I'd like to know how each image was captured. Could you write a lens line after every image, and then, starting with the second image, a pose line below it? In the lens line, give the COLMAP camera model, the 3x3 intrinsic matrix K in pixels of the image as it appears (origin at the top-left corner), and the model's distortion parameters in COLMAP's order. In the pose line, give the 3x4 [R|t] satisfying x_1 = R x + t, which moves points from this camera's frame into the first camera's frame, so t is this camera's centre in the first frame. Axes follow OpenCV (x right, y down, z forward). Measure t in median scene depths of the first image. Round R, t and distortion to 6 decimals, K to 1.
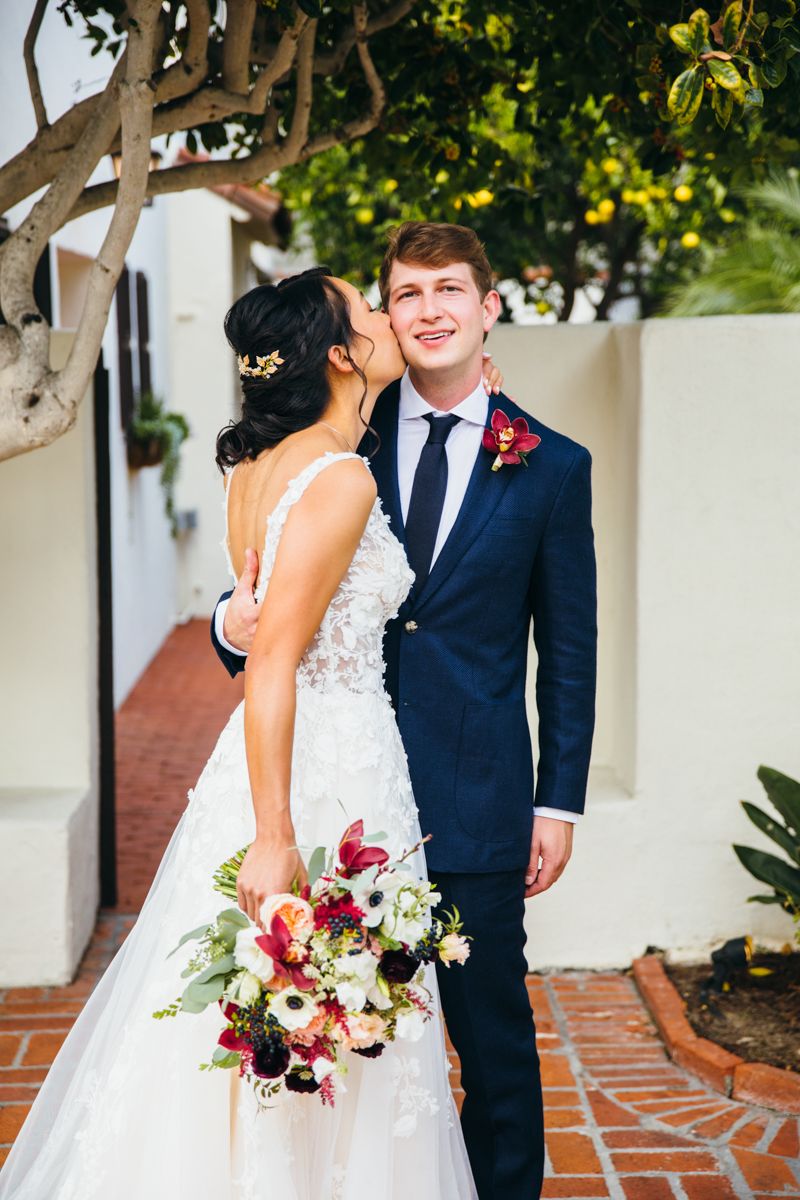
lens RADIAL K [[1980.6, 0, 404.2], [0, 1980.6, 605.6], [0, 0, 1]] dist [0.138472, 0.000000]
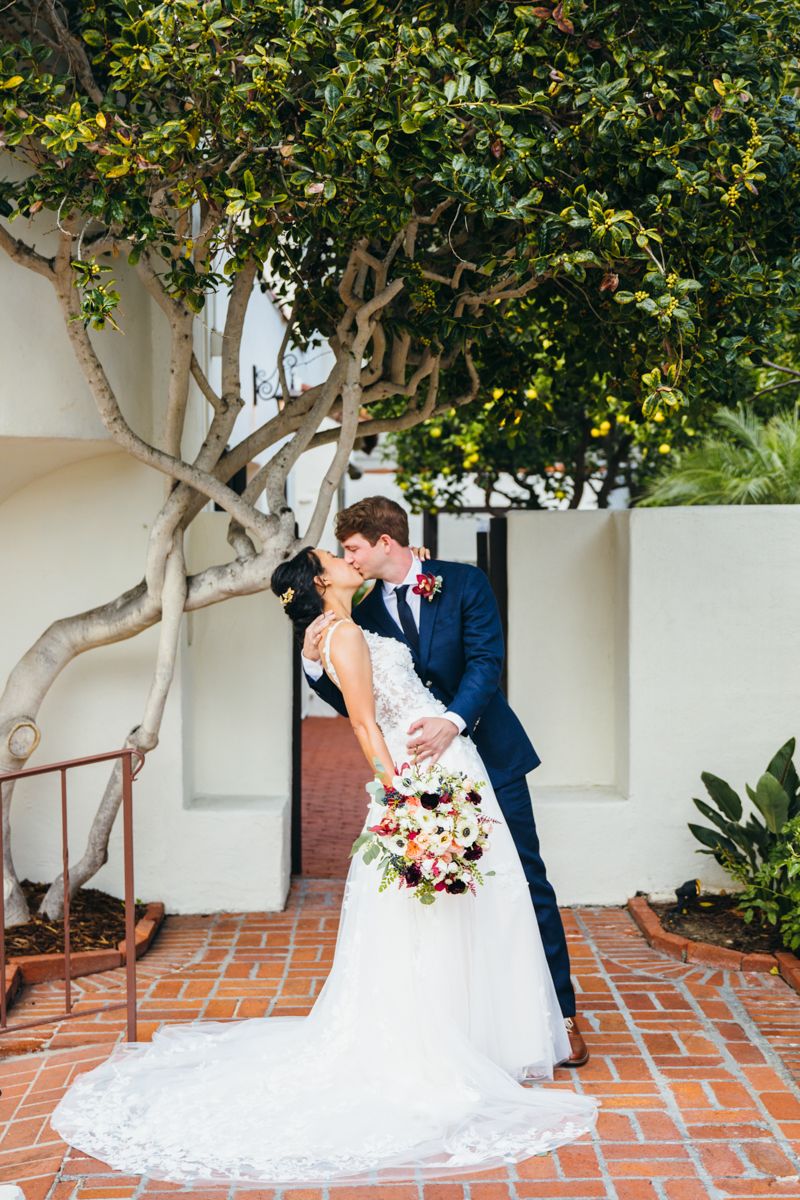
lens RADIAL K [[1499.7, 0, 390.7], [0, 1499.7, 596.7], [0, 0, 1]] dist [-0.011171, 0.000000]
pose [[0.999151, 0.001660, -0.041172, -0.028654], [-0.004926, 0.996835, -0.079348, 0.029324], [0.040910, 0.079484, 0.995996, -0.243973]]
